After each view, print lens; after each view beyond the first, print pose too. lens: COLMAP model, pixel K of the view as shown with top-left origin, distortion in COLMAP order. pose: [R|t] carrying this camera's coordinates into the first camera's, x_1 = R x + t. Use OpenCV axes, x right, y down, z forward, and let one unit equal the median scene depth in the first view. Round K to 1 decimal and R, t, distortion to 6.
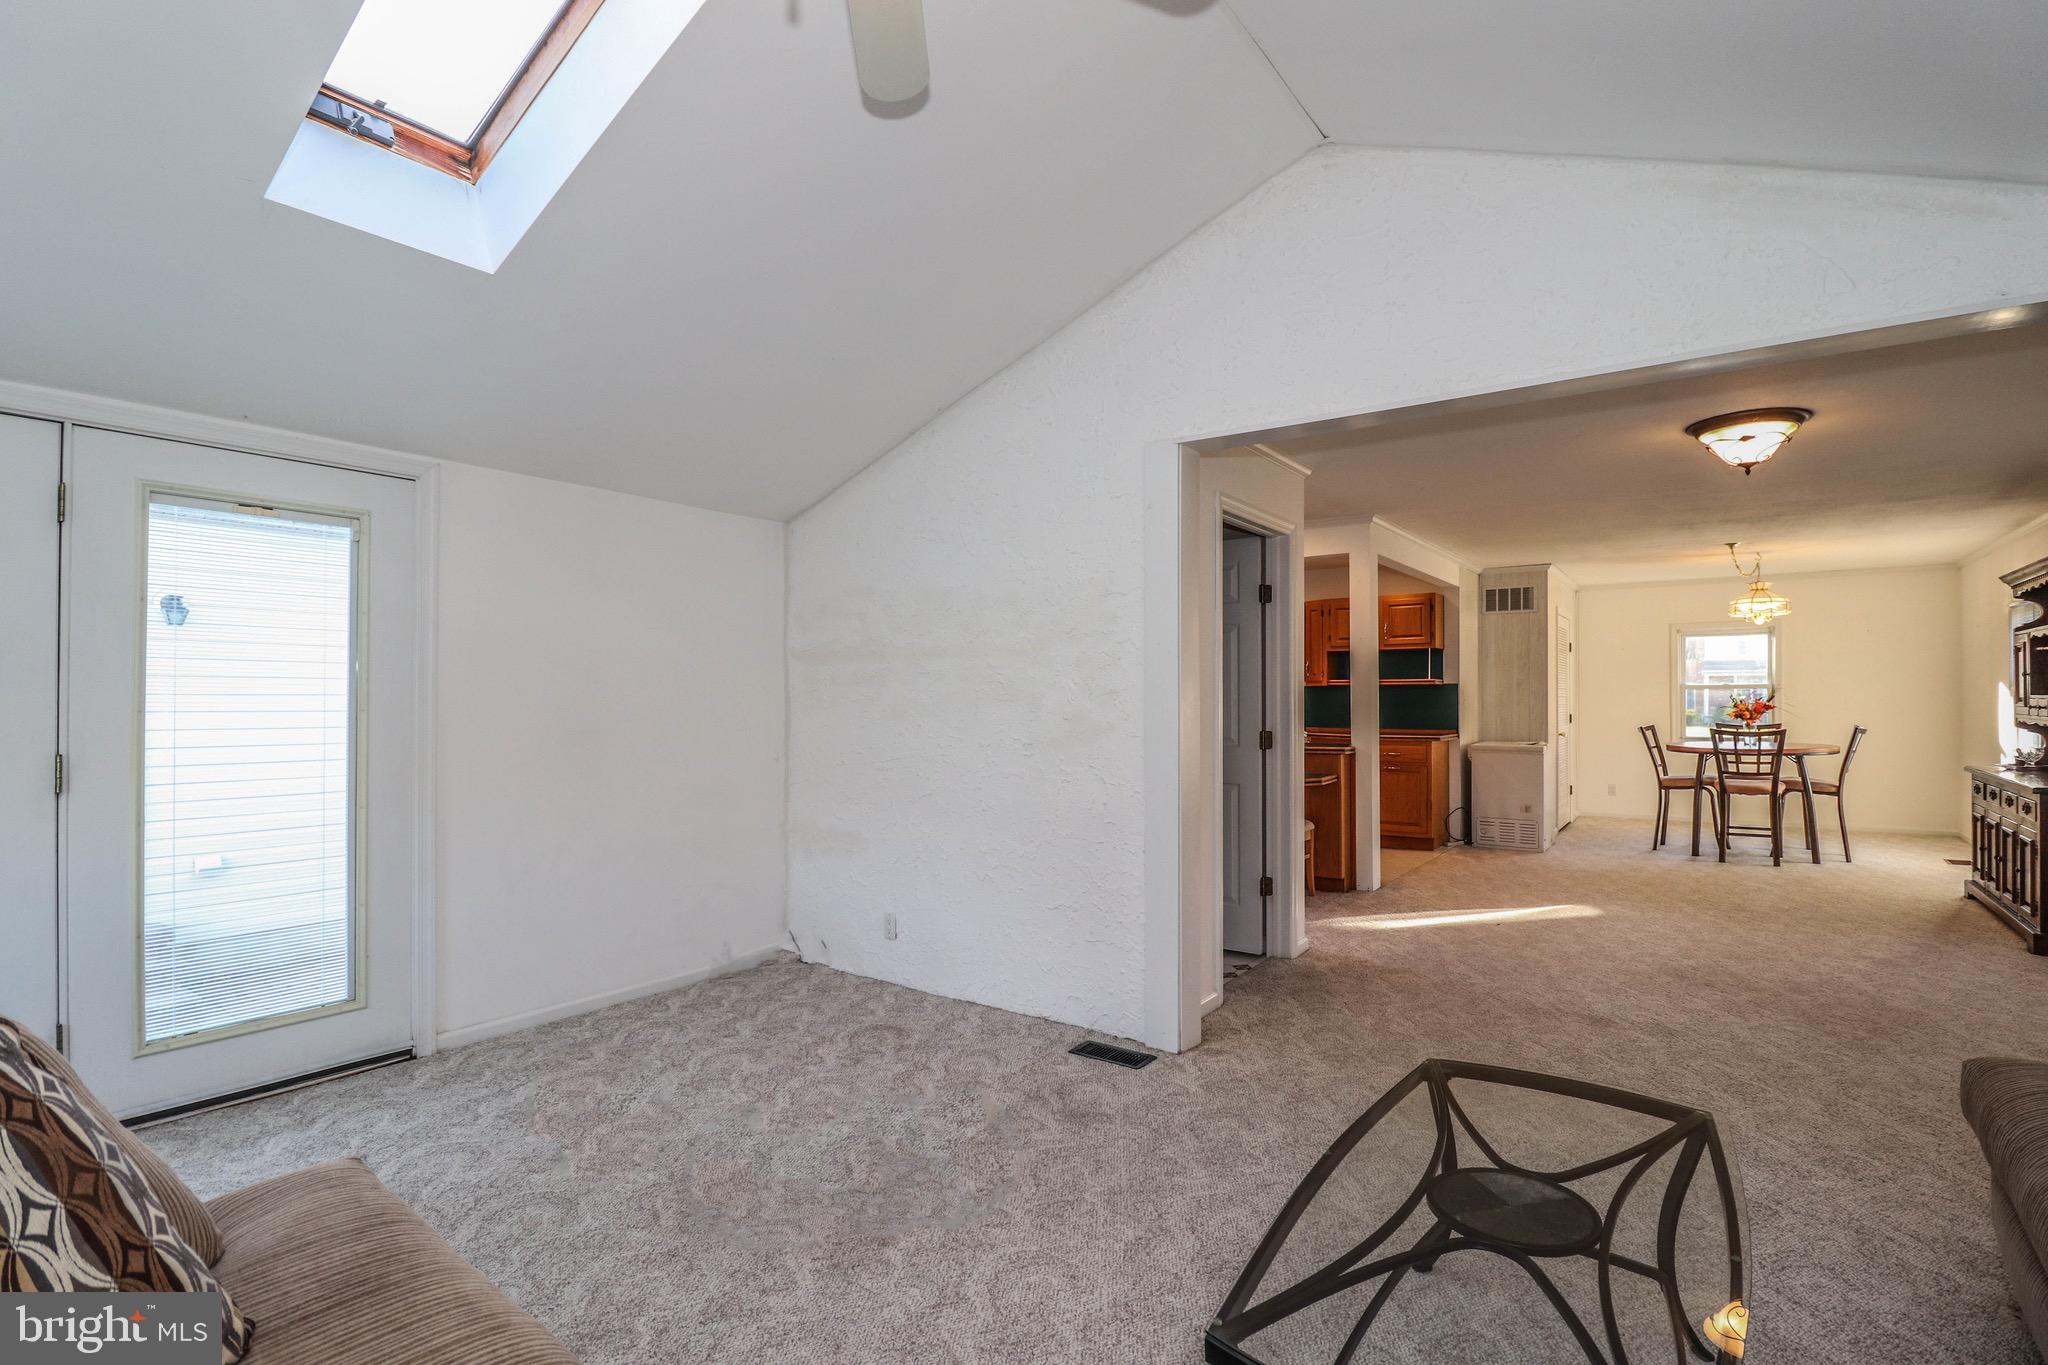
lens RADIAL K [[961.5, 0, 1024.0], [0, 961.5, 682.5], [0, 0, 1]] dist [-0.000221, -0.000636]
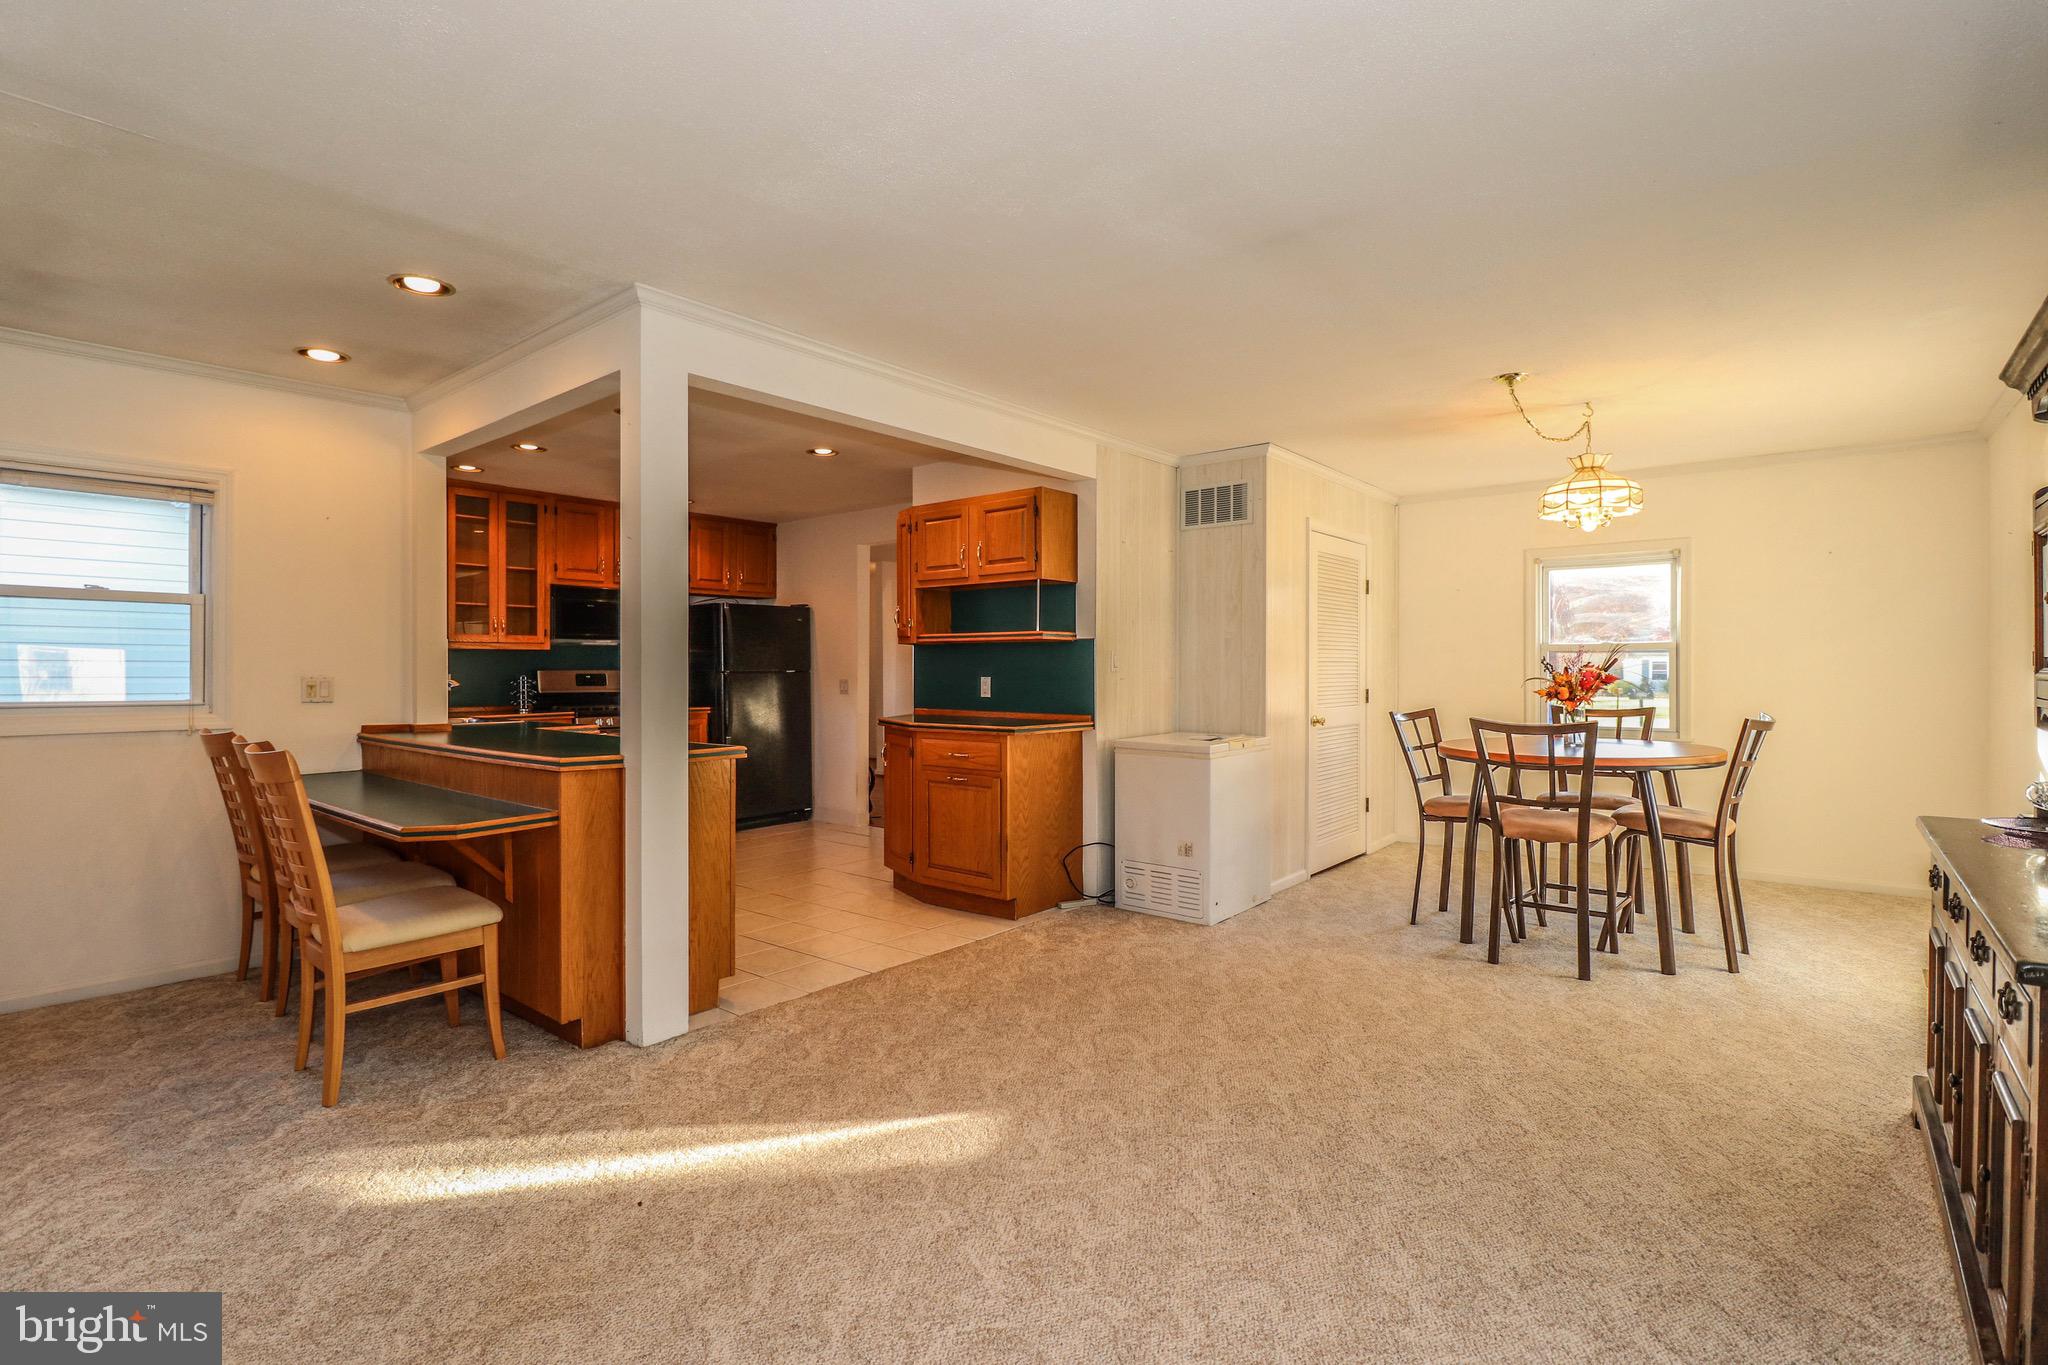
lens RADIAL K [[953.0, 0, 1031.0], [0, 953.0, 663.0], [0, 0, 1]] dist [0.026716, 0.000311]
pose [[0.998242, 0.001990, -0.059233, 0.457767], [-0.001496, 0.999964, 0.008388, 0.011549], [0.059247, -0.008284, 0.998209, 0.406600]]
